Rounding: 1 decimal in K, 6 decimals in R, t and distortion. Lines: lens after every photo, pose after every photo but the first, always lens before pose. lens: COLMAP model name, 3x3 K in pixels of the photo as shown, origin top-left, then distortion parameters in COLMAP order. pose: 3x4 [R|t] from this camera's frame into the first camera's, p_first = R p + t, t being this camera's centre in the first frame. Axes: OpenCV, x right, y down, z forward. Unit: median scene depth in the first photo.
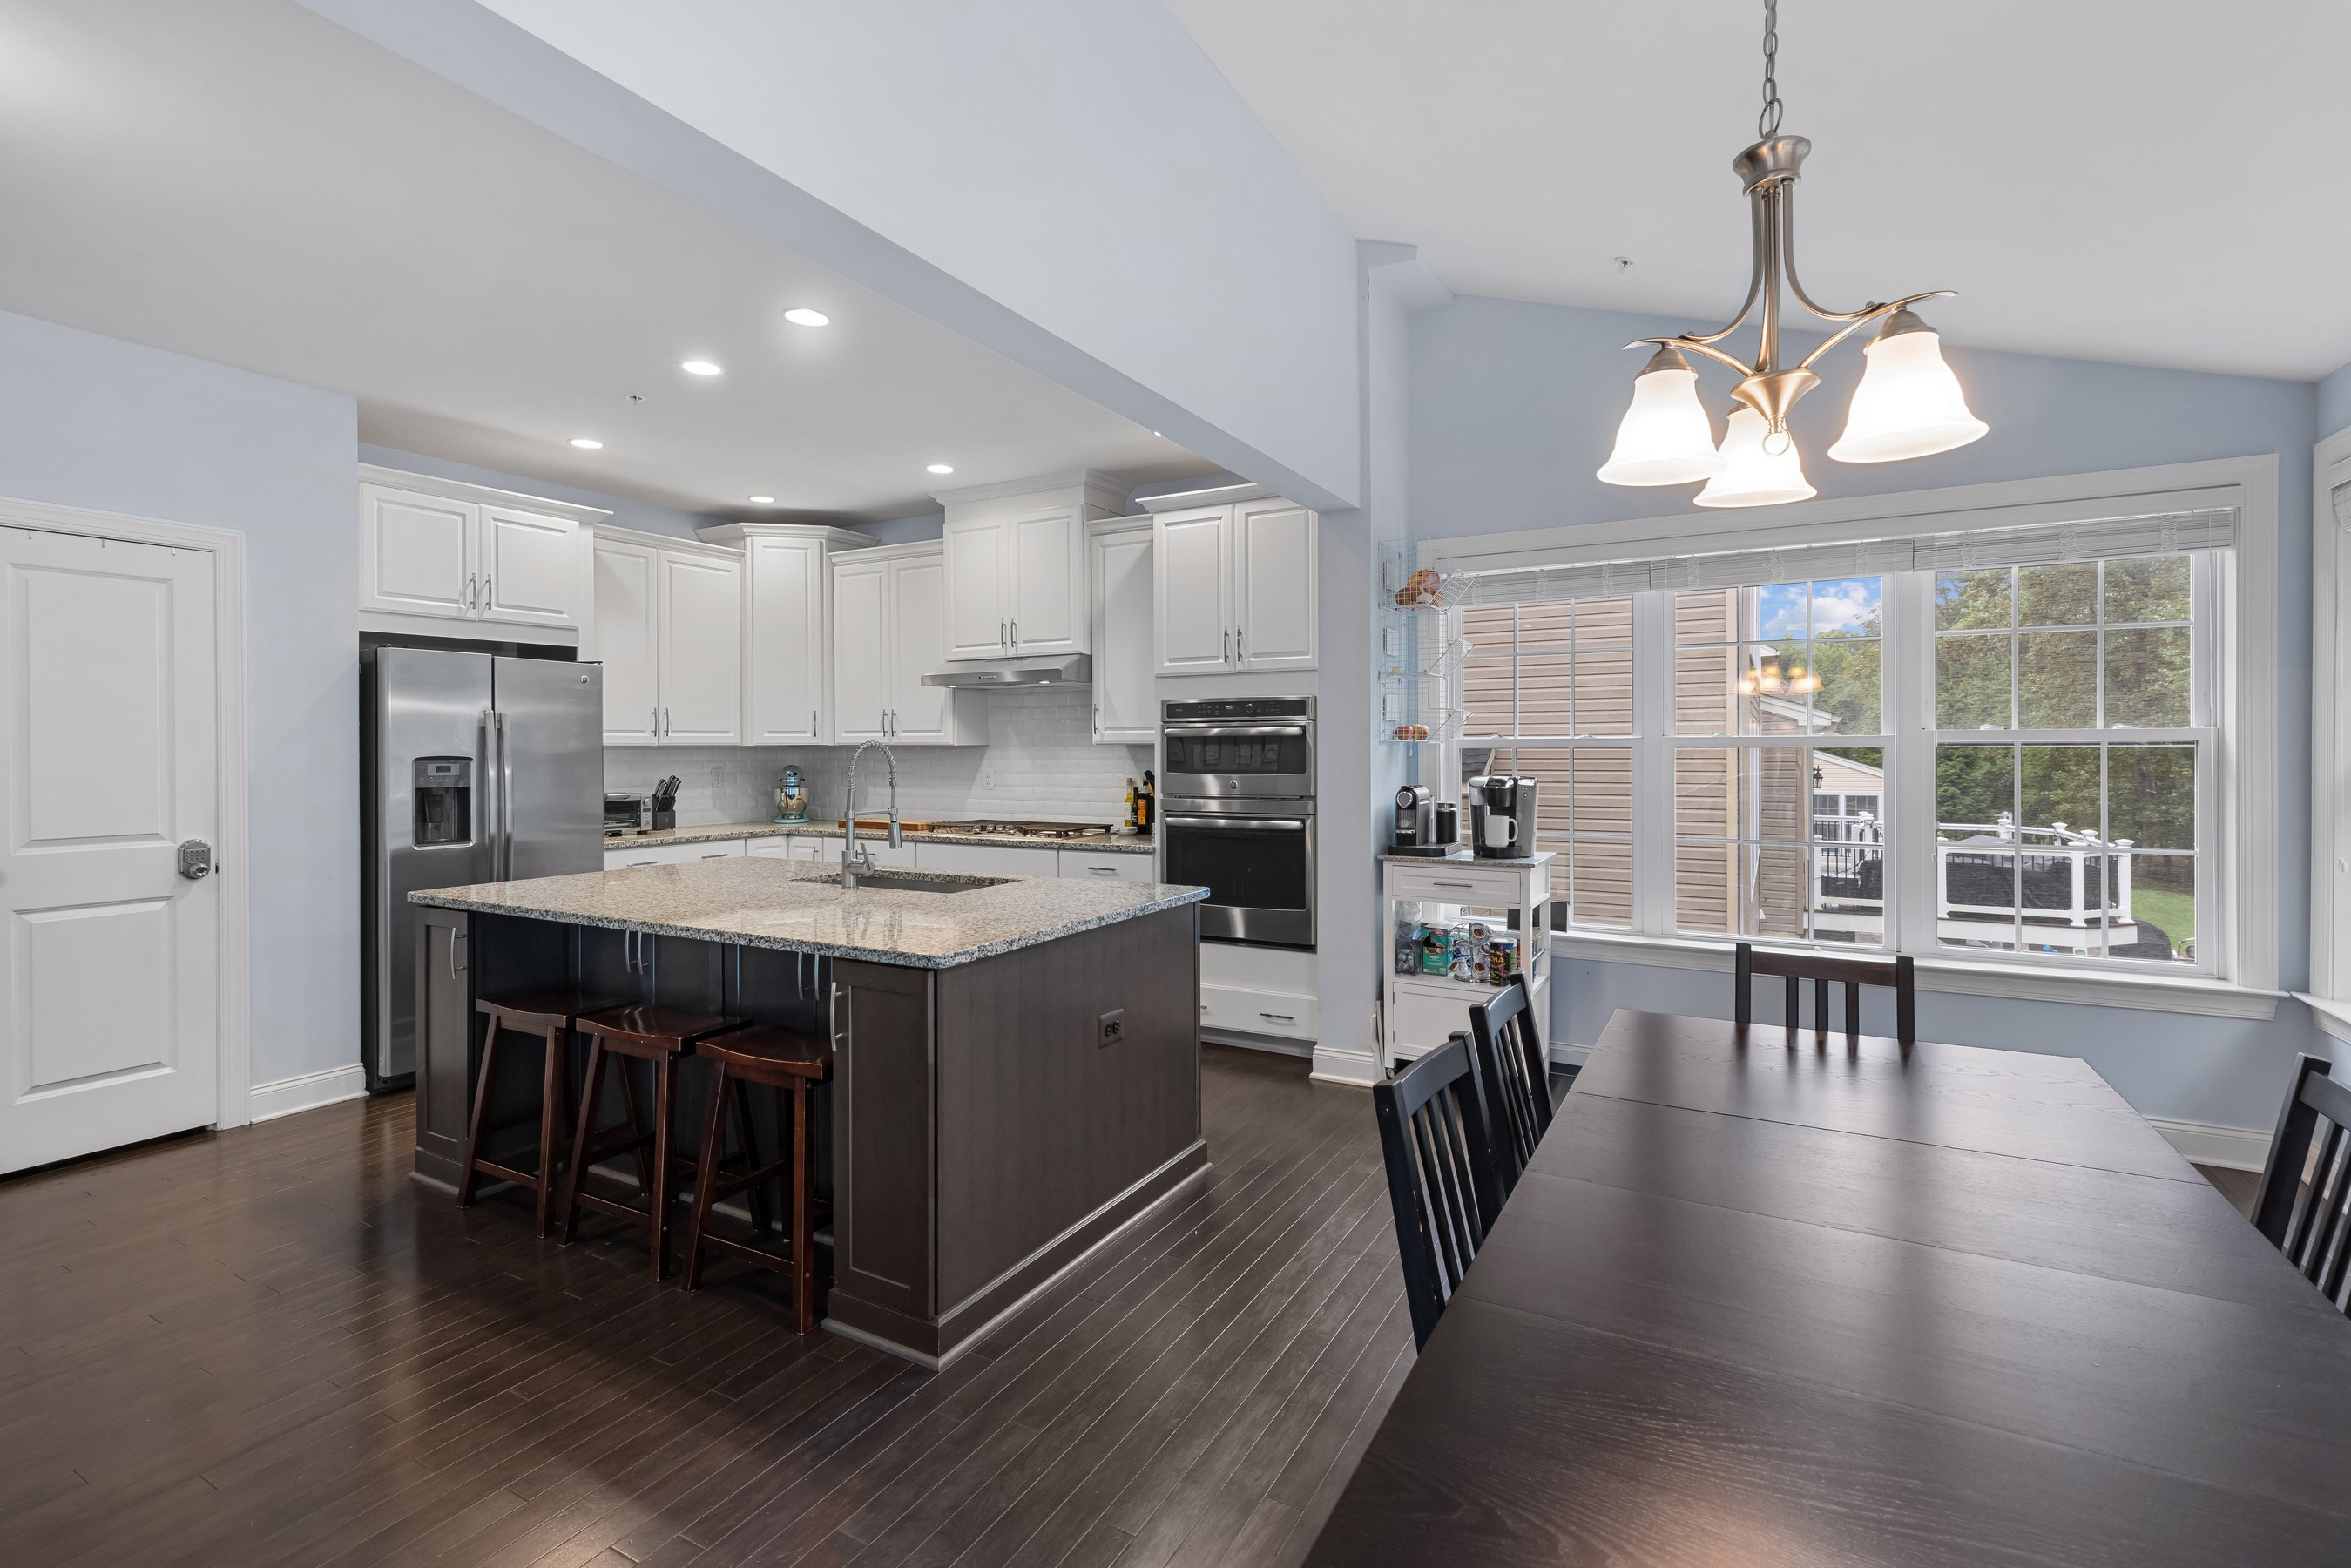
lens RADIAL K [[1075.4, 0, 1164.5], [0, 1075.4, 759.8], [0, 0, 1]] dist [-0.002107, -0.000709]
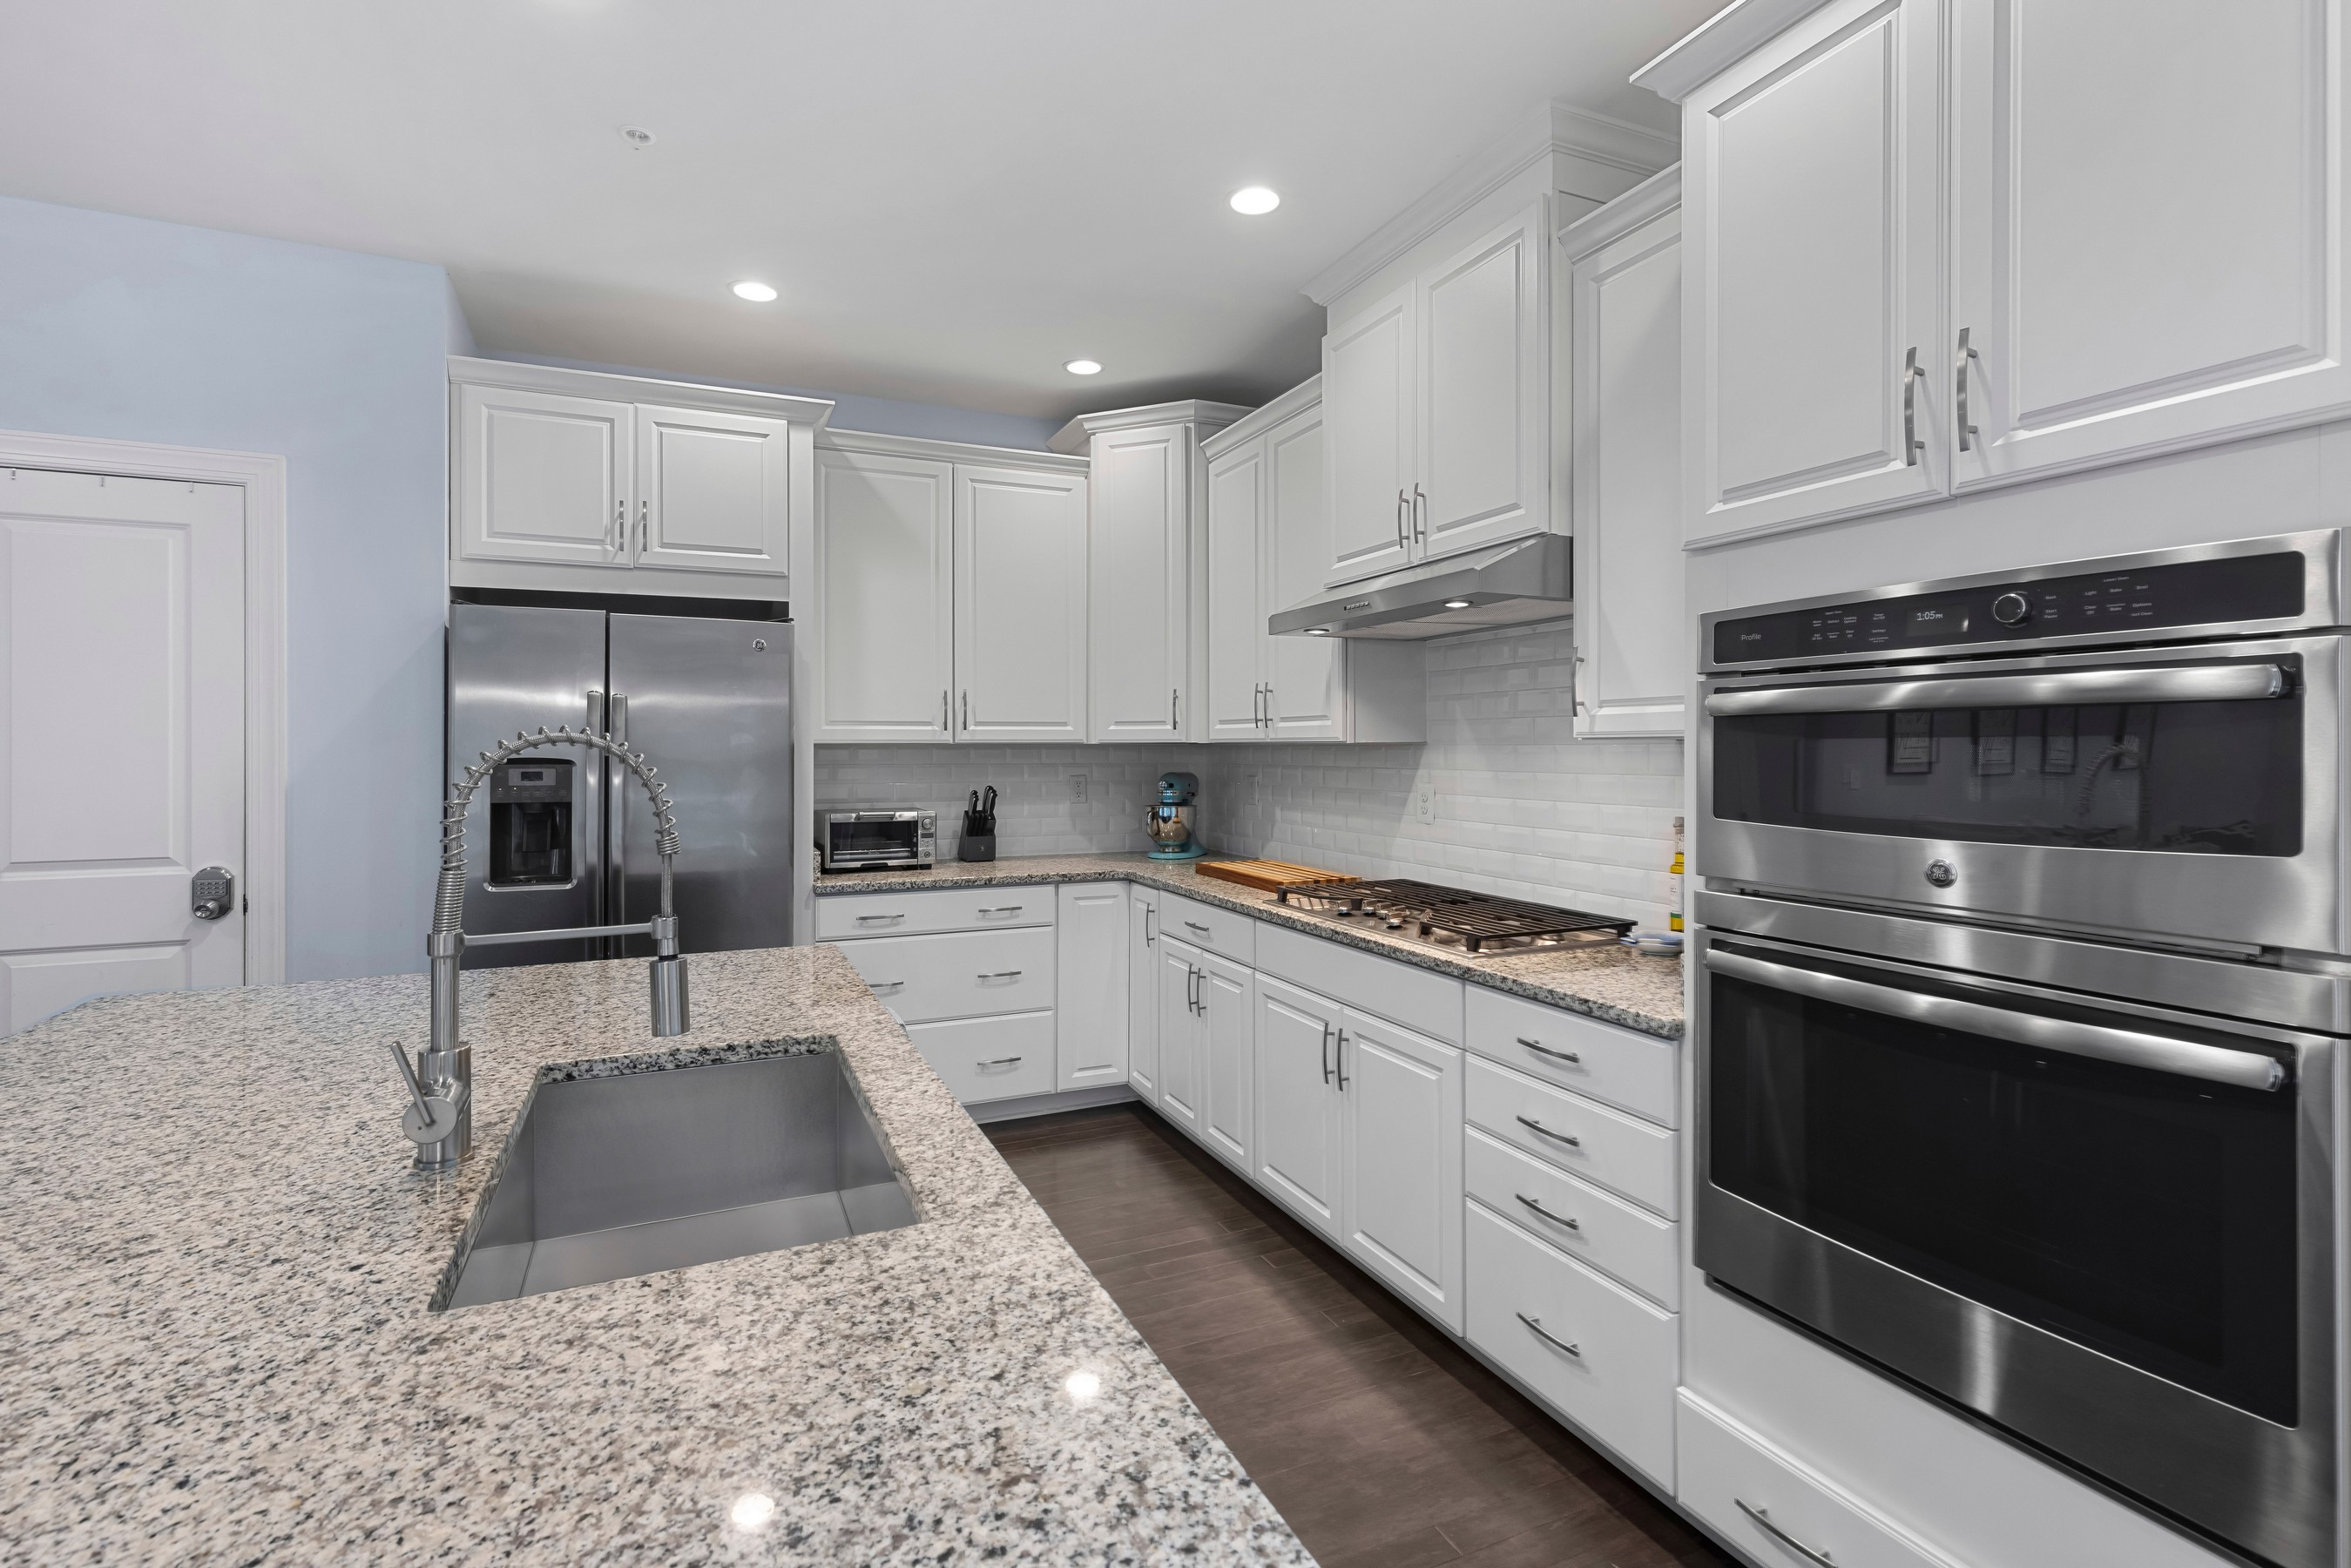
lens RADIAL K [[1075.4, 0, 1160.5], [0, 1075.4, 753.8], [0, 0, 1]] dist [-0.002107, -0.000709]
pose [[0.806284, 0.004812, -0.591509, 0.057409], [-0.007990, 0.999964, -0.002757, -0.006044], [0.591474, 0.006949, 0.806294, 0.551586]]
